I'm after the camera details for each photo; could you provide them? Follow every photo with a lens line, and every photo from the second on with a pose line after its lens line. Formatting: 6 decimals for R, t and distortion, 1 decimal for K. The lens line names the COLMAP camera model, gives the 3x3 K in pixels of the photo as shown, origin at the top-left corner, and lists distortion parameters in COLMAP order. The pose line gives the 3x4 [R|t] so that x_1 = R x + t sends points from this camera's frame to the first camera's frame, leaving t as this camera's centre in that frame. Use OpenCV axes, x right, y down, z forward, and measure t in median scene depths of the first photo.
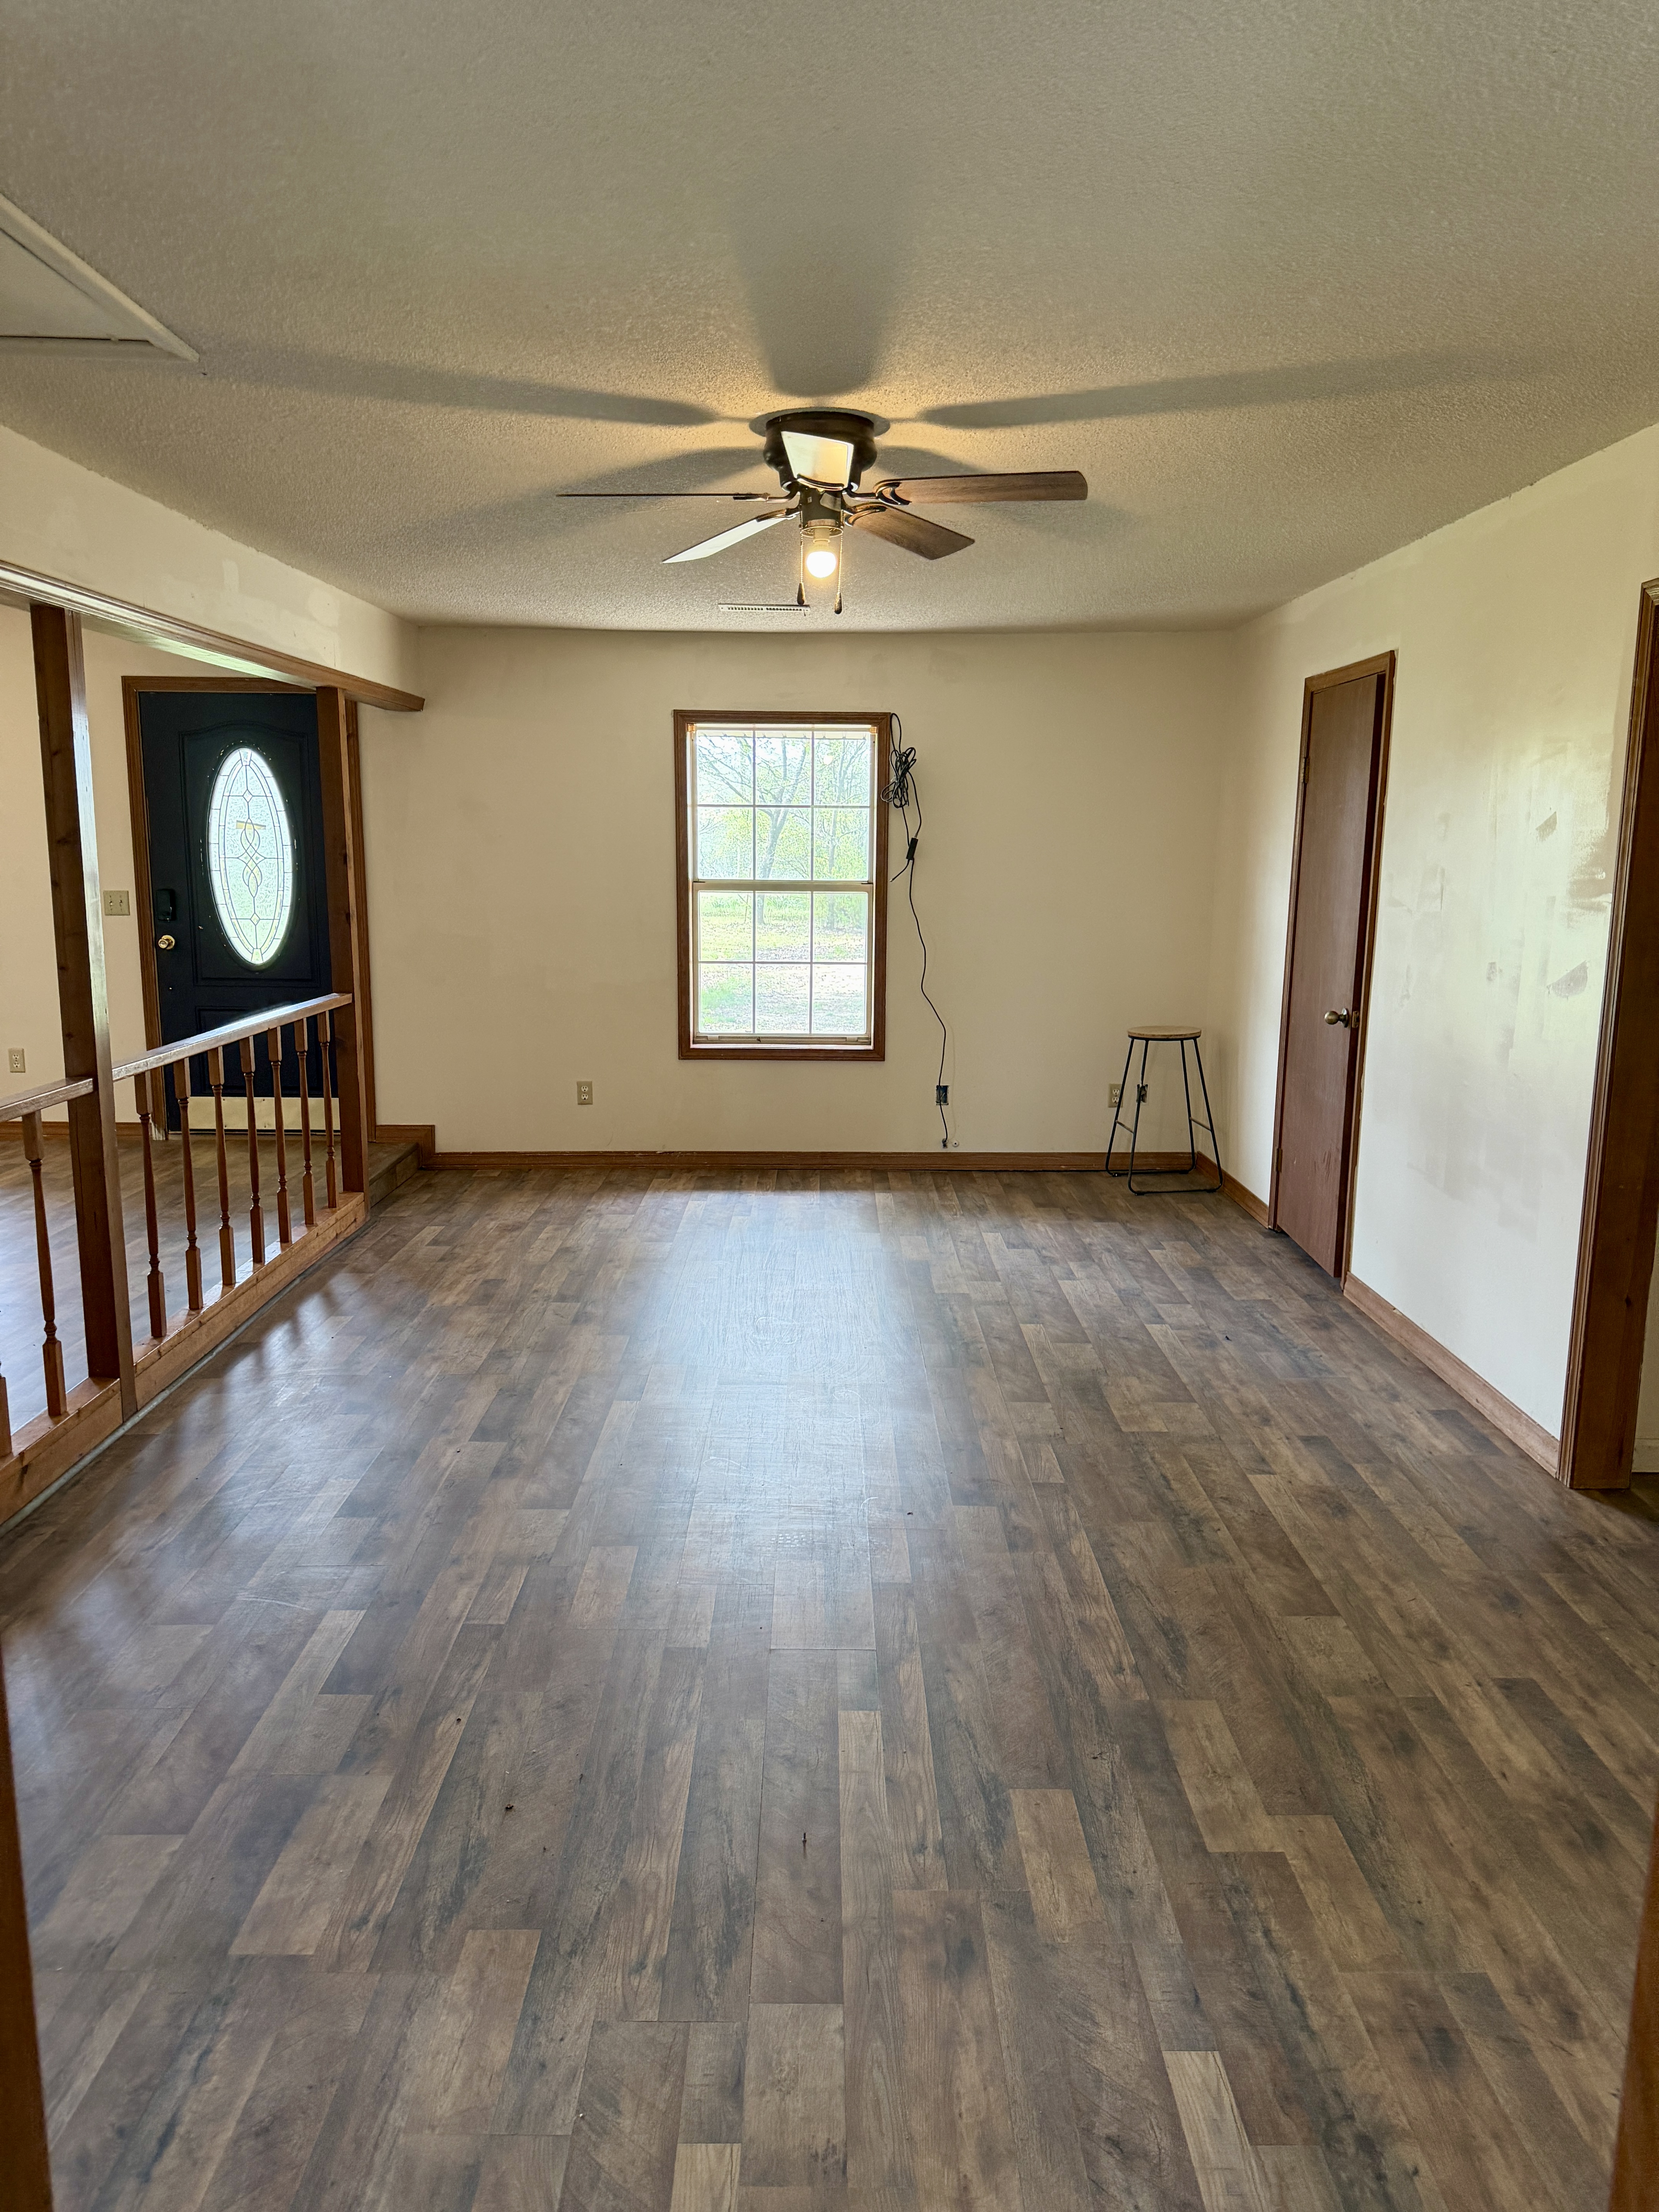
lens RADIAL K [[1551.7, 0, 835.3], [0, 1551.7, 1112.1], [0, 0, 1]] dist [0.017619, -0.026484]
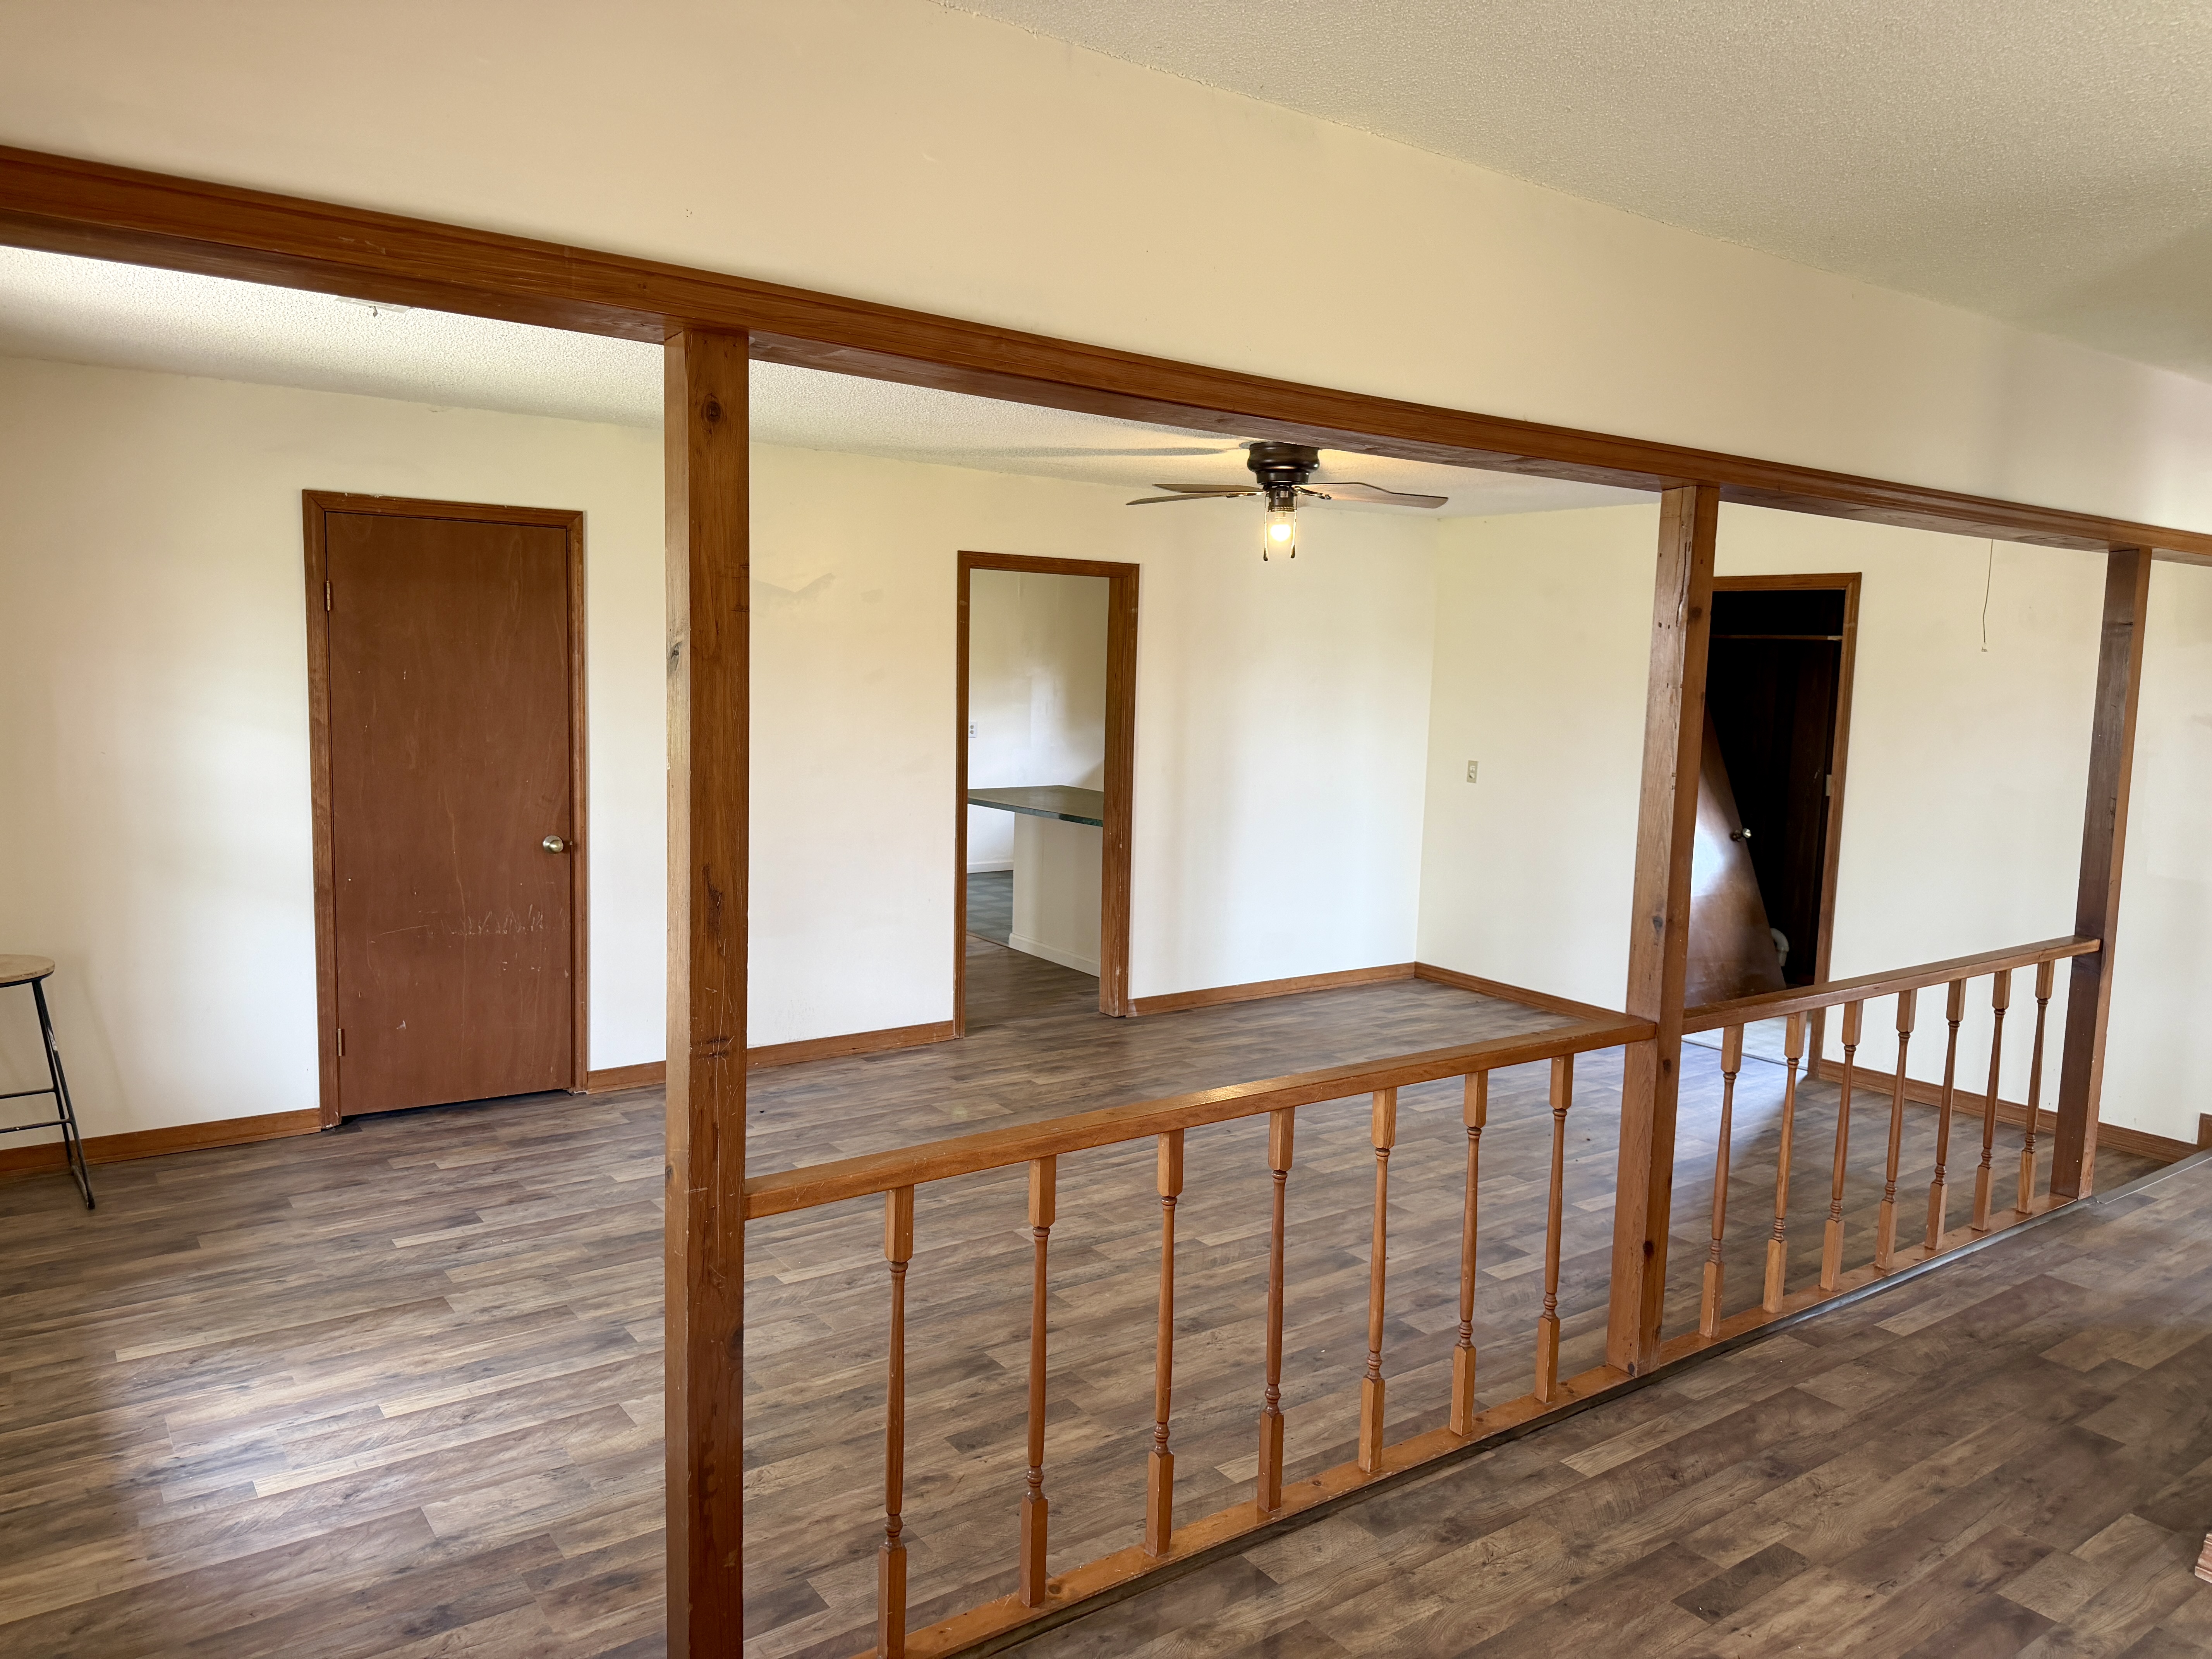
lens RADIAL K [[1551.7, 0, 1107.2], [0, 1551.7, 829.1], [0, 0, 1]] dist [0.017619, -0.026484]
pose [[-0.582036, -0.112636, 0.805325, -0.821147], [0.113321, 0.969461, 0.217493, -0.285629], [-0.805229, 0.217849, -0.551497, 1.423186]]
